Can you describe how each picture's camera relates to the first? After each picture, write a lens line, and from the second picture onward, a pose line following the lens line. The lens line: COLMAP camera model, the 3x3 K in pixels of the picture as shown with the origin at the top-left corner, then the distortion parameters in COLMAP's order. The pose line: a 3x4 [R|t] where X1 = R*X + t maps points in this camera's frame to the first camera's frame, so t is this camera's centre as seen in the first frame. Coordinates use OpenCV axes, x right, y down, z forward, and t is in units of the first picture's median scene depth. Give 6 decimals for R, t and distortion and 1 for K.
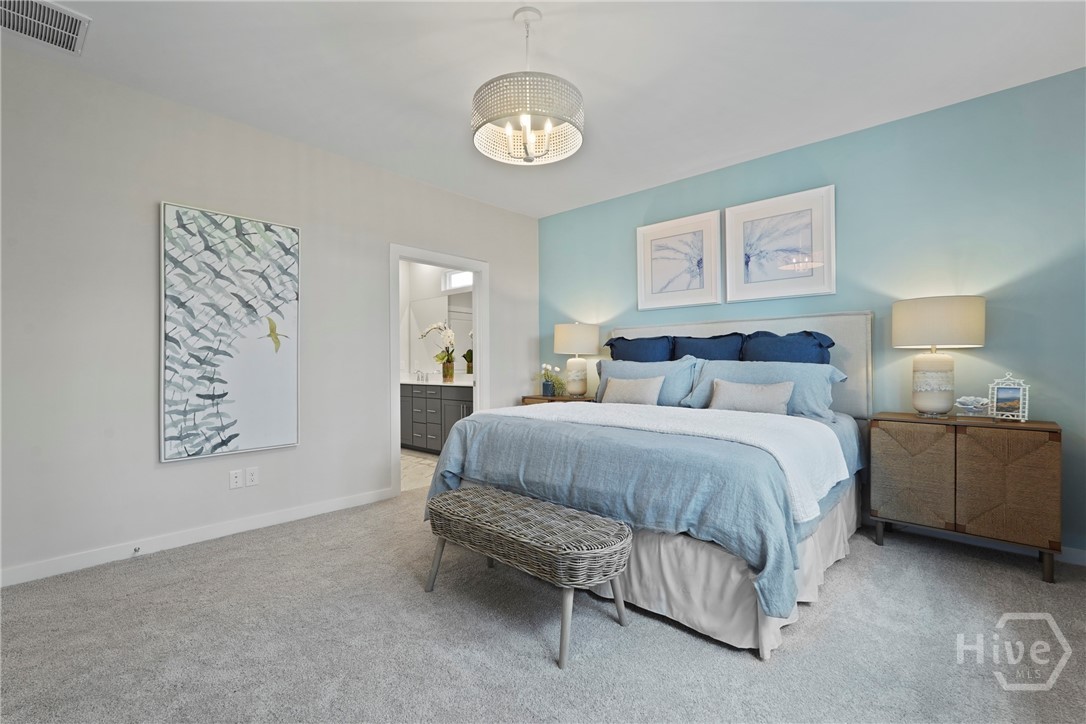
lens RADIAL K [[479.2, 0, 564.0], [0, 479.2, 362.4], [0, 0, 1]] dist [-0.000203, 0.000209]
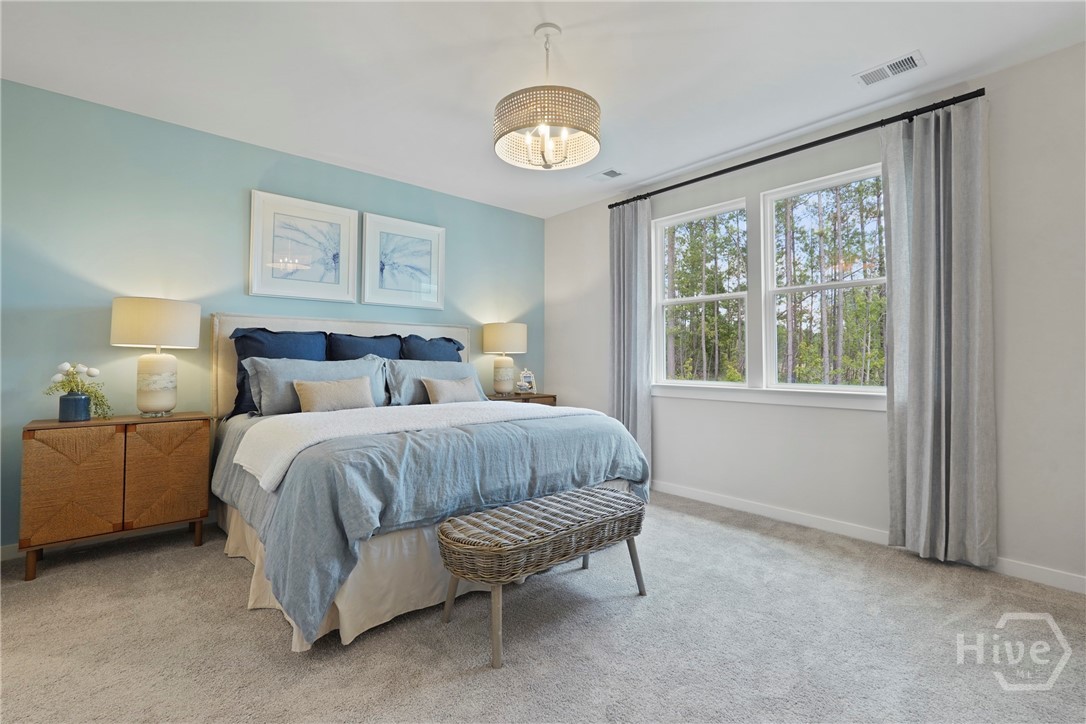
lens RADIAL K [[460.2, 0, 541.4], [0, 460.2, 353.2], [0, 0, 1]] dist [-0.000979, -0.000036]
pose [[0.176818, 0.008638, 0.984206, -0.587922], [-0.014571, 0.999875, -0.006158, -0.016144], [-0.984136, -0.013252, 0.176922, 0.455202]]
